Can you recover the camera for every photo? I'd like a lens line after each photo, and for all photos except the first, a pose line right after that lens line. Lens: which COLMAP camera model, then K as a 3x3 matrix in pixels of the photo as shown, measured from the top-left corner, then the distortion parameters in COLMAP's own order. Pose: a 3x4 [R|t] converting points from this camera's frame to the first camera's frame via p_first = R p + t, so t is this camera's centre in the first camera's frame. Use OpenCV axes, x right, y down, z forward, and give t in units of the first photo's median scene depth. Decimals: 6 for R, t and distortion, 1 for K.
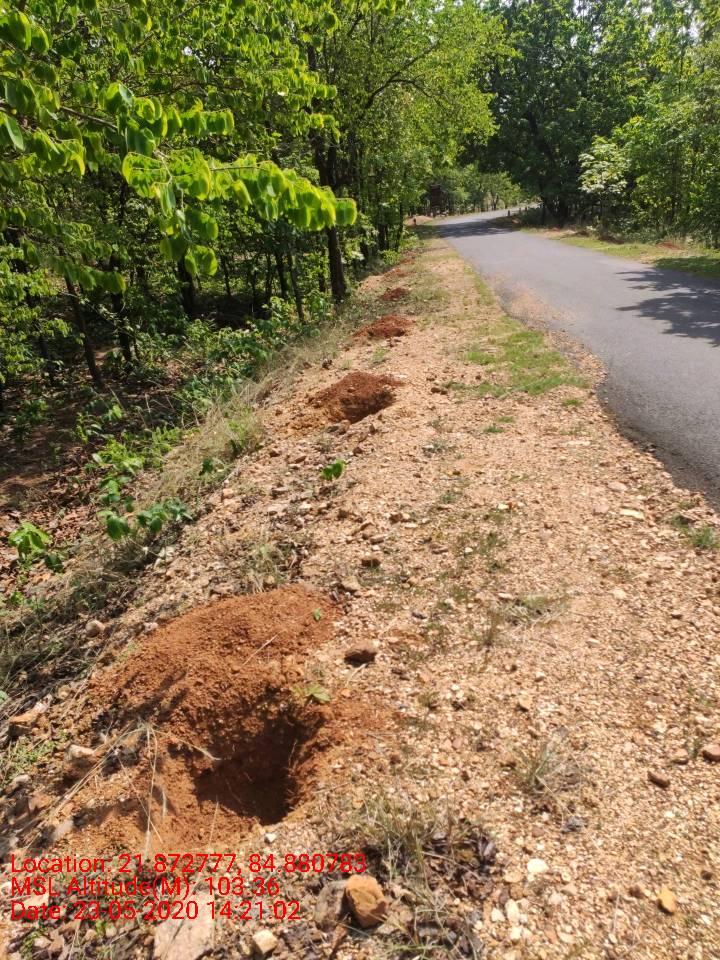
lens RADIAL K [[745.8, 0, 359.6], [0, 745.8, 479.8], [0, 0, 1]] dist [-0.010695, -0.014478]
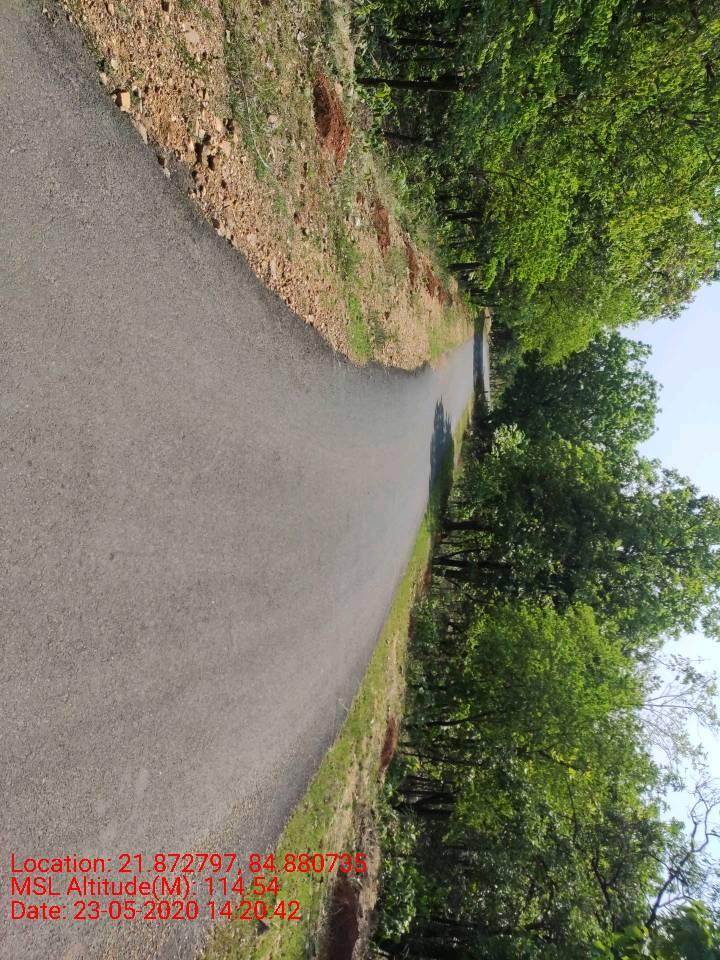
lens RADIAL K [[745.8, 0, 359.6], [0, 745.8, 479.9], [0, 0, 1]] dist [-0.010695, -0.014478]
pose [[-0.058657, 0.957923, 0.280968, -0.012982], [-0.985457, -0.010599, -0.169593, 0.128628], [-0.159479, -0.286829, 0.944614, -0.387032]]
